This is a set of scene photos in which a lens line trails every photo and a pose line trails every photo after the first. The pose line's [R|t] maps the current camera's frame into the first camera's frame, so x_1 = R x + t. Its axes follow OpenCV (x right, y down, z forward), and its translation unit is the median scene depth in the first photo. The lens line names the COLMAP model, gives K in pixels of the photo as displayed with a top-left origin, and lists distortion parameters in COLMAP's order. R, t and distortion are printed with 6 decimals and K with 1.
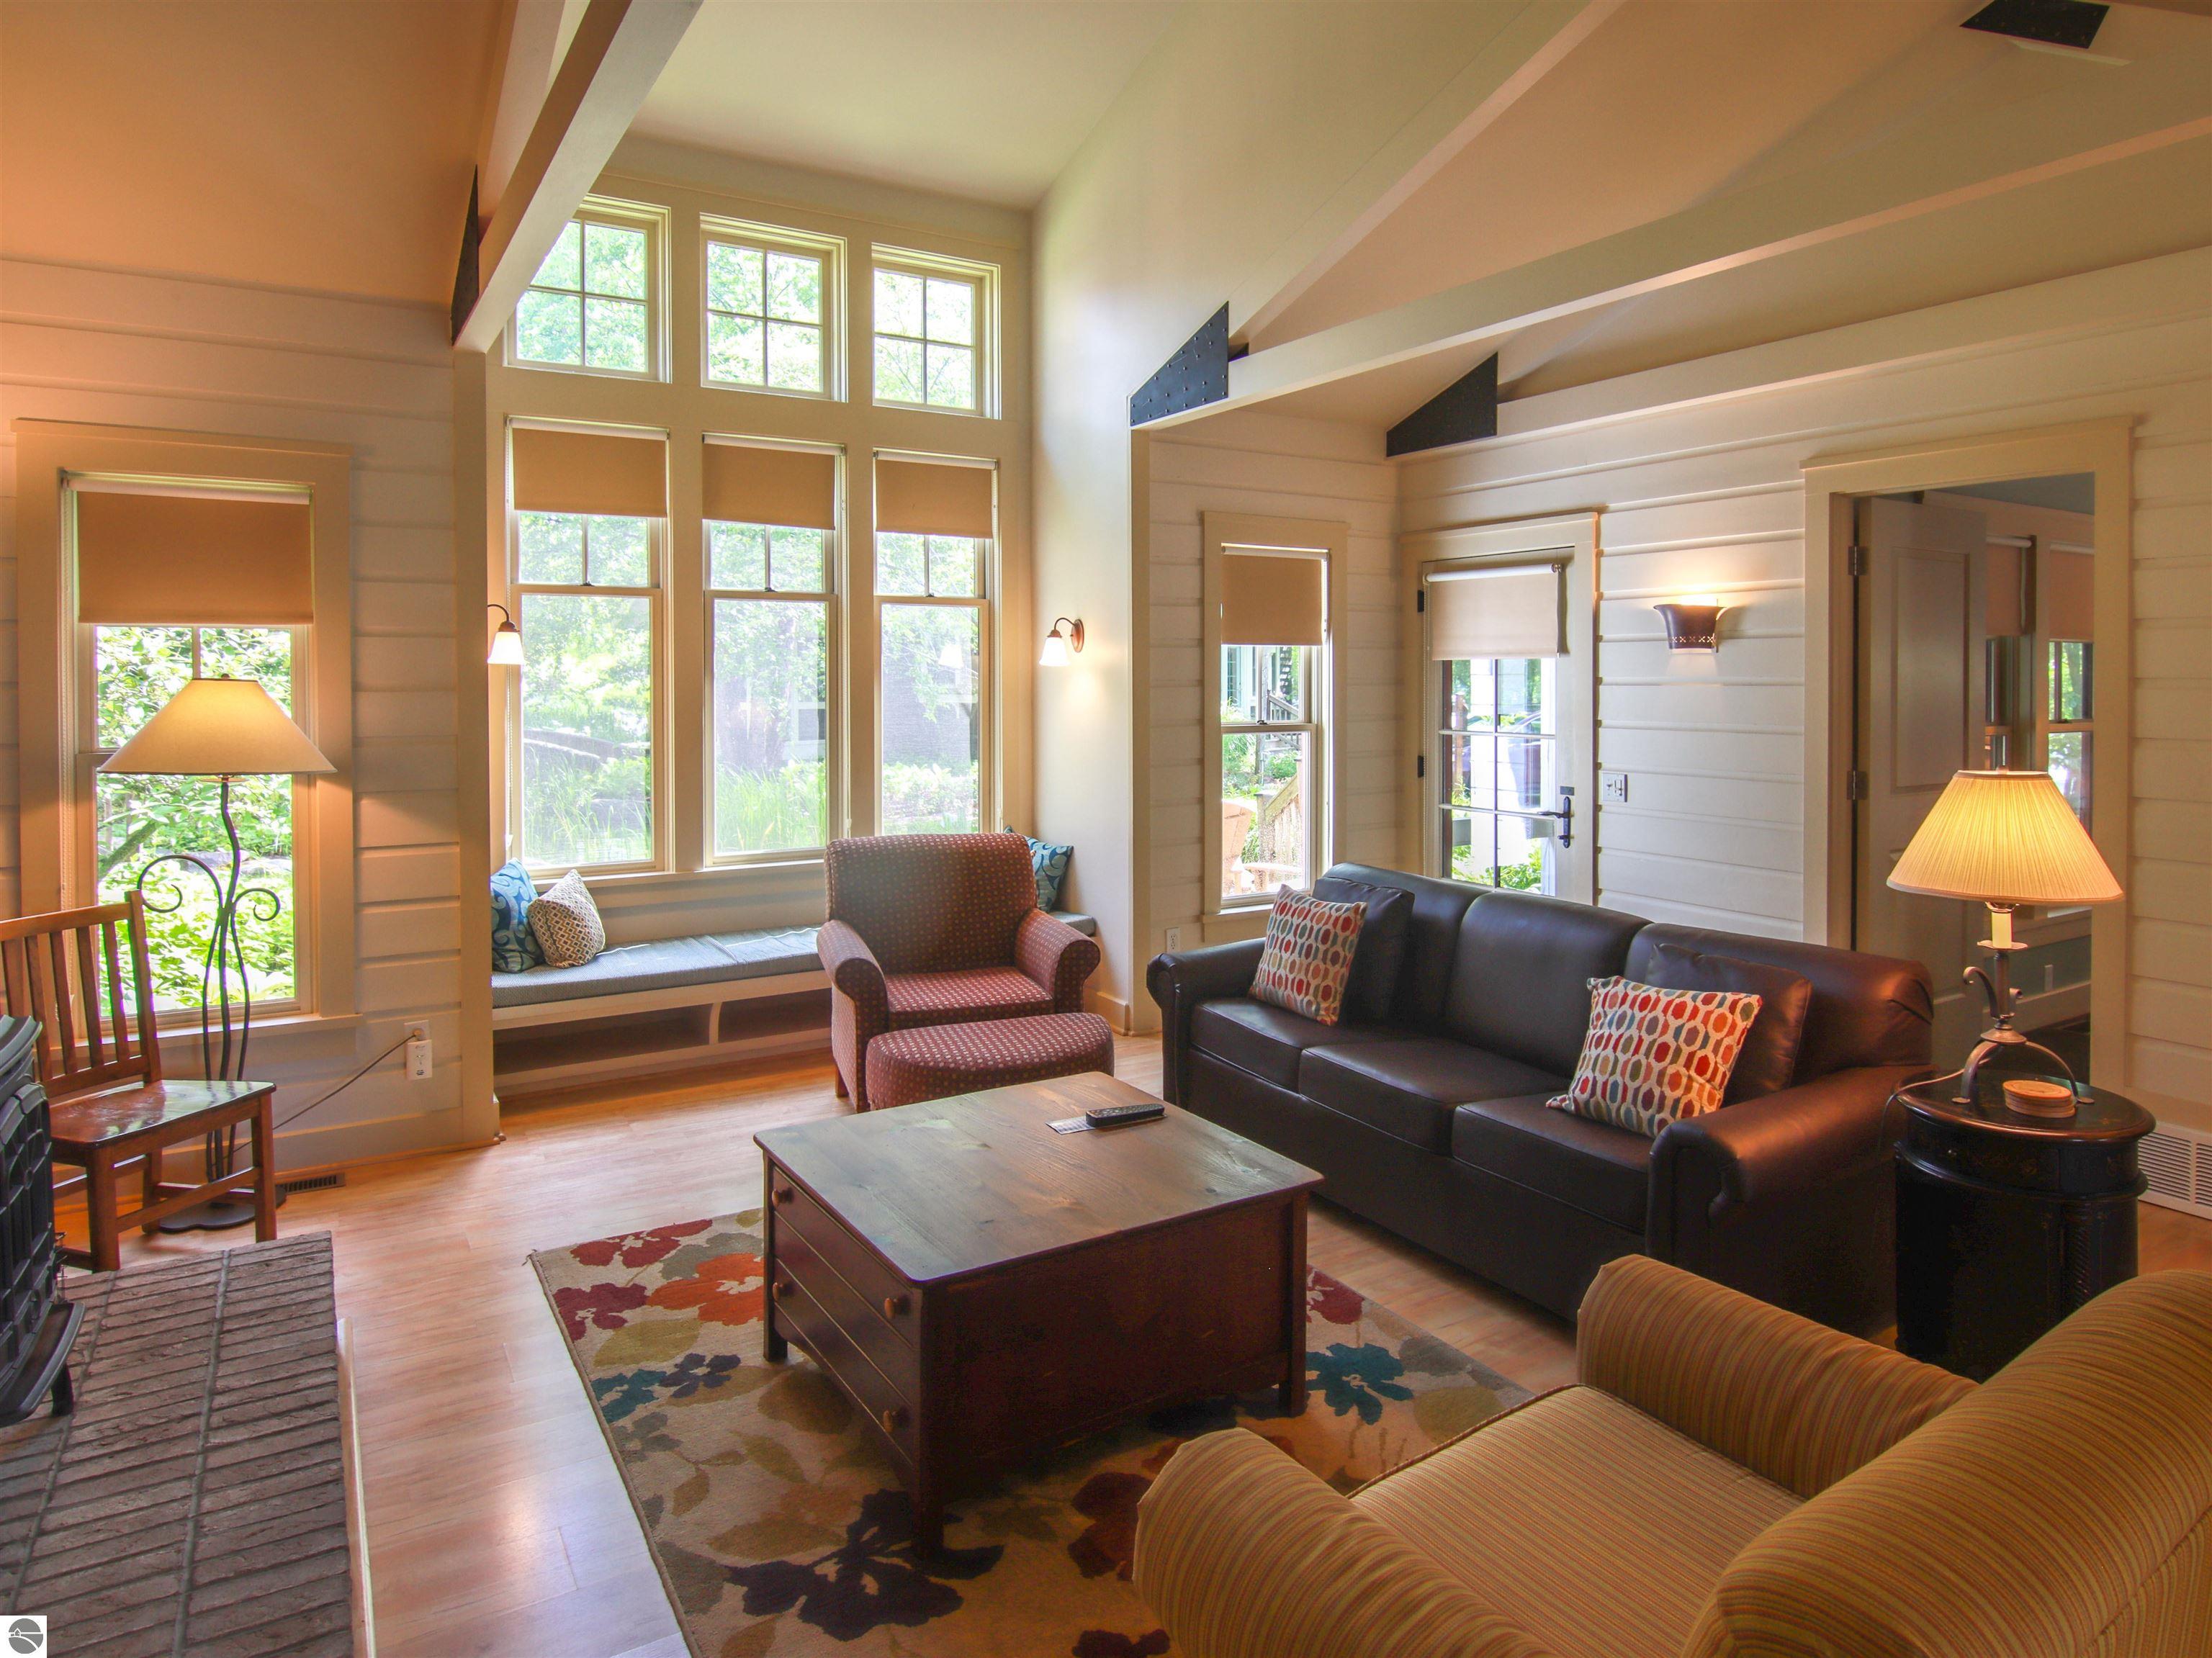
lens RADIAL K [[1381.8, 0, 1109.5], [0, 1381.8, 693.6], [0, 0, 1]] dist [-0.001440, -0.018255]
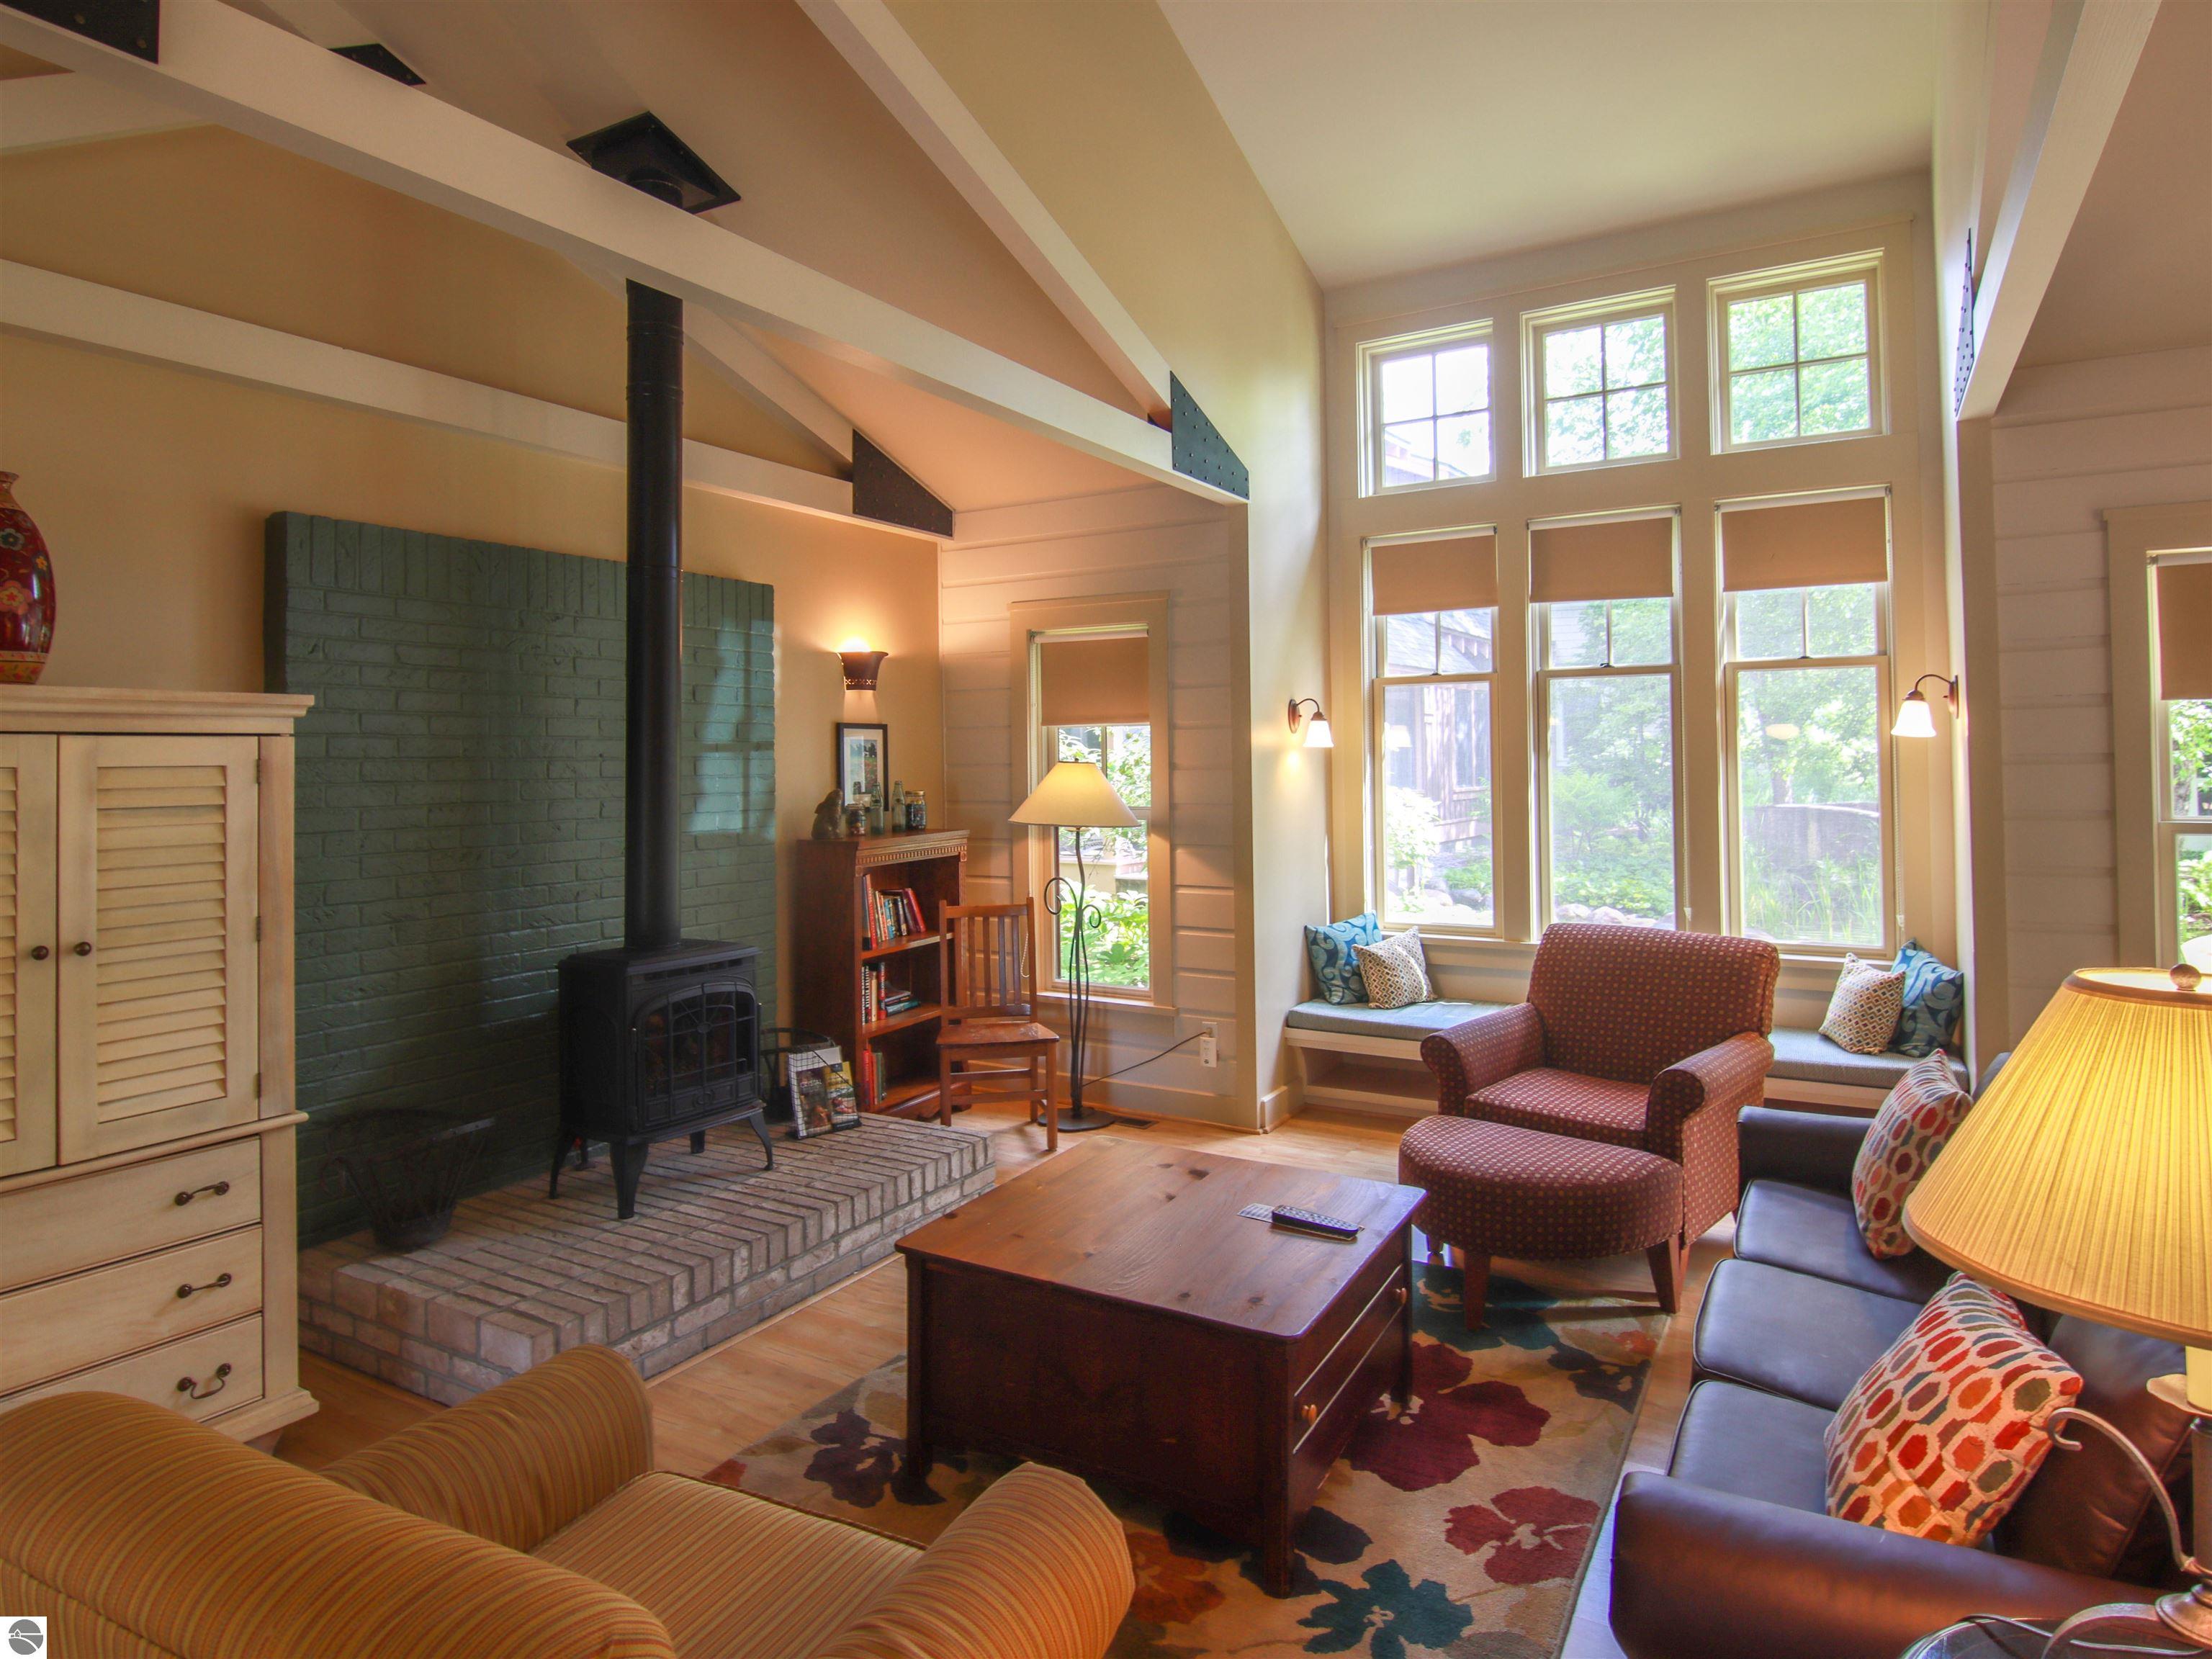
lens RADIAL K [[1262.1, 0, 1025.2], [0, 1262.1, 735.9], [0, 0, 1]] dist [-0.004002, -0.022526]
pose [[0.439073, -0.021591, -0.898192, 0.387843], [0.000048, 0.999712, -0.024008, -0.003697], [0.898452, 0.010498, 0.438947, 0.243117]]
